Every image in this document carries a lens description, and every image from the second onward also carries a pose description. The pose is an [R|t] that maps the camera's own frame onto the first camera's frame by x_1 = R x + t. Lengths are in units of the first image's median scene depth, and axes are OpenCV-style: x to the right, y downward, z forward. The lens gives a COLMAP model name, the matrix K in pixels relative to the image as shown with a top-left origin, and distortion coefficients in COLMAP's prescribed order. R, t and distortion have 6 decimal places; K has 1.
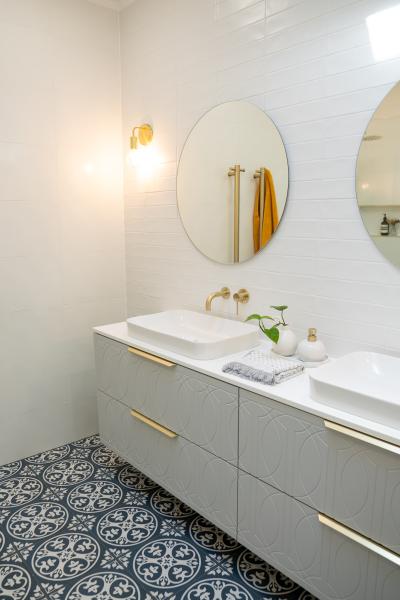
lens RADIAL K [[444.0, 0, 198.6], [0, 444.0, 301.4], [0, 0, 1]] dist [-0.067004, 0.000633]
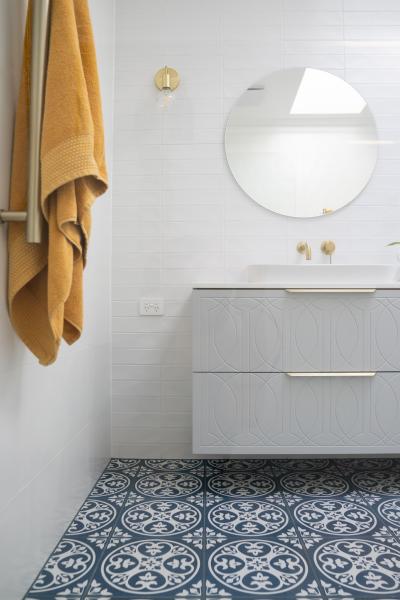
lens RADIAL K [[445.3, 0, 200.0], [0, 445.3, 300.0], [0, 0, 1]] dist [0.000202, -0.000070]
pose [[0.679352, 0.032729, 0.733082, -0.801857], [0.127424, 0.978566, -0.161774, 0.218227], [-0.722664, 0.203314, 0.660621, 0.529395]]
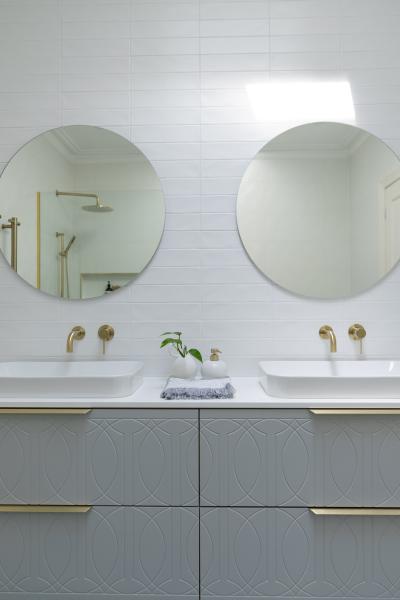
lens RADIAL K [[445.3, 0, 200.0], [0, 445.3, 300.0], [0, 0, 1]] dist [0.000202, -0.000070]
pose [[0.686565, 0.019368, 0.726811, -0.405690], [0.135034, 0.978857, -0.153641, 0.081724], [-0.714419, 0.203629, 0.669433, 0.233421]]
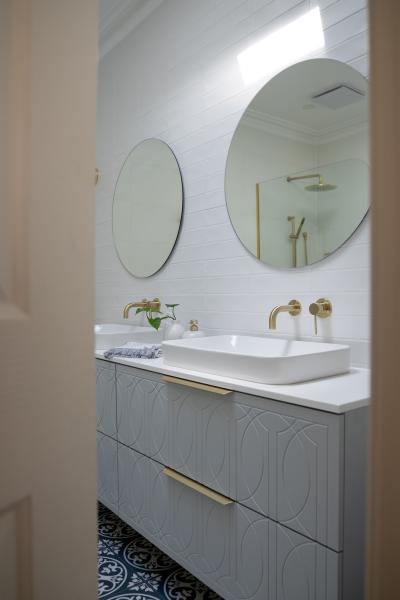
lens RADIAL K [[460.6, 0, 200.0], [0, 460.6, 300.0], [0, 0, 1]] dist [-0.063755, 0.000298]
pose [[0.998344, 0.001006, -0.057525, 0.261380], [-0.011051, 0.984583, -0.174571, 0.166179], [0.056463, 0.174917, 0.982963, -0.119048]]
